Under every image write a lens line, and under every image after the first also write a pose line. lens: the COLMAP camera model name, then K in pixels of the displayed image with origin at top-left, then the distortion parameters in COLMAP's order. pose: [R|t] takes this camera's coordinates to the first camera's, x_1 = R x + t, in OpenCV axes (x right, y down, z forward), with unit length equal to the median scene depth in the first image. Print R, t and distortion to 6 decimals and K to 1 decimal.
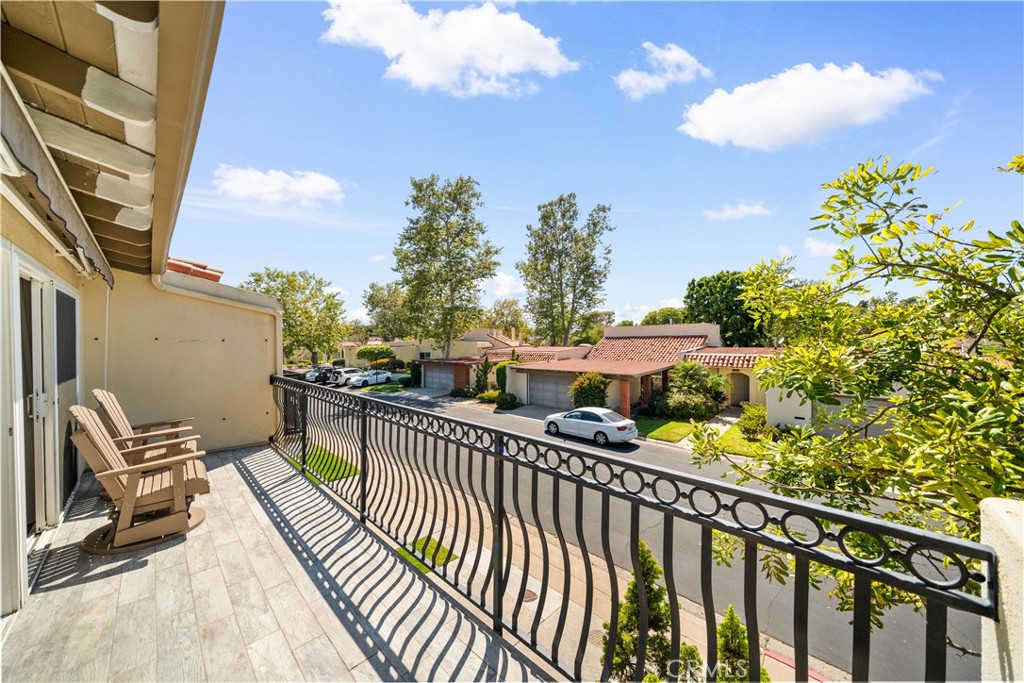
lens RADIAL K [[353.7, 0, 508.1], [0, 353.7, 342.5], [0, 0, 1]] dist [-0.001083, -0.000130]
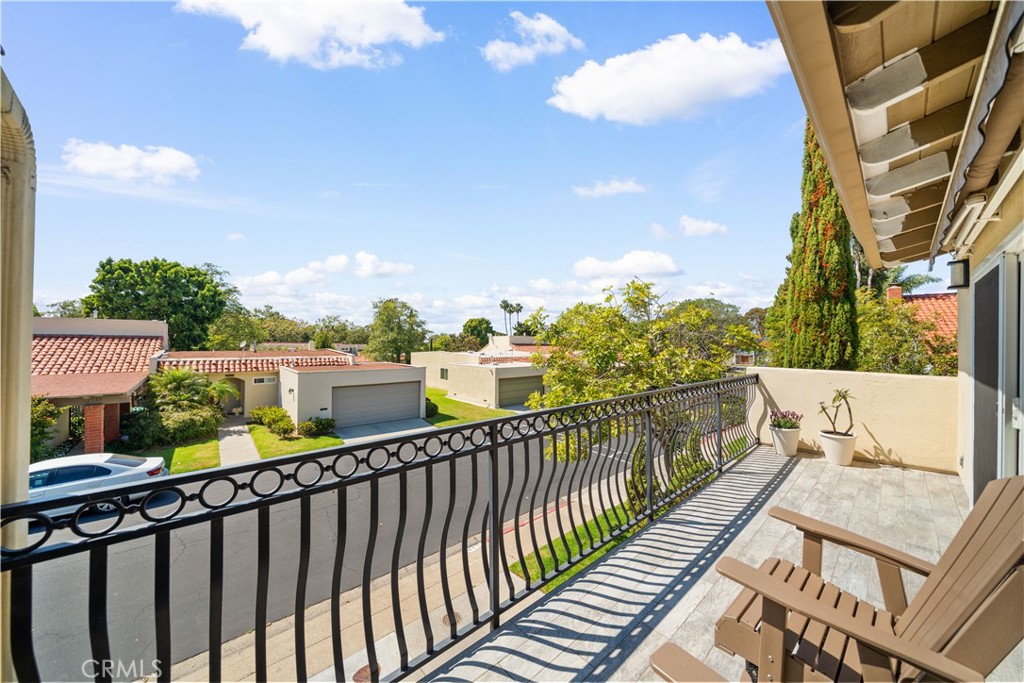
lens RADIAL K [[353.3, 0, 507.3], [0, 353.3, 343.2], [0, 0, 1]] dist [-0.001059, -0.000020]
pose [[0.070434, 0.014406, 0.997412, -0.239970], [-0.002889, 0.999894, -0.014238, 0.005516], [-0.997512, -0.001879, 0.070468, 0.225931]]
